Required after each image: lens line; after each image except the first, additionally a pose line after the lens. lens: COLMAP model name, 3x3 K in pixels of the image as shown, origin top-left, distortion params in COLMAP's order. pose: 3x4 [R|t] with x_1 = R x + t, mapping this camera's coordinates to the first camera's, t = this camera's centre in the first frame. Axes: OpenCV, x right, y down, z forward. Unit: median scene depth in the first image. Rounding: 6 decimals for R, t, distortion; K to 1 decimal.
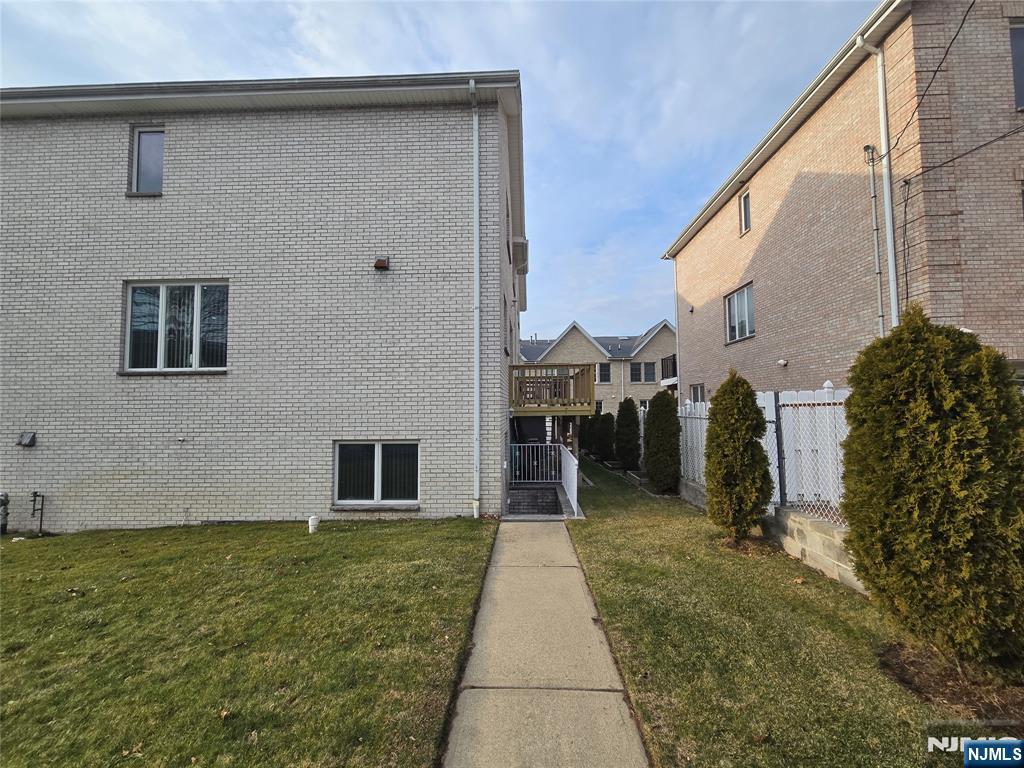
lens RADIAL K [[448.4, 0, 511.0], [0, 448.4, 381.1], [0, 0, 1]] dist [-0.003442, -0.000178]
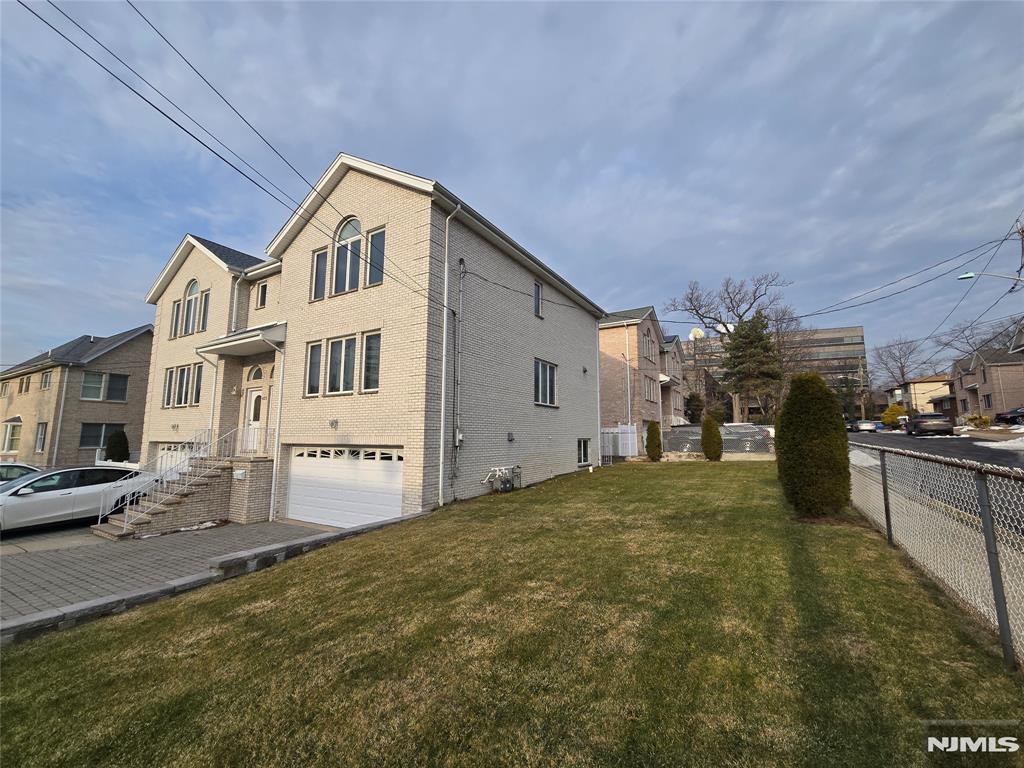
lens RADIAL K [[421.4, 0, 512.5], [0, 421.4, 383.5], [0, 0, 1]] dist [-0.001769, 0.000385]
pose [[0.473873, 0.118292, 0.872612, -2.427554], [-0.065997, 0.992920, -0.098761, 0.077988], [-0.878117, -0.010789, 0.478325, 0.197103]]
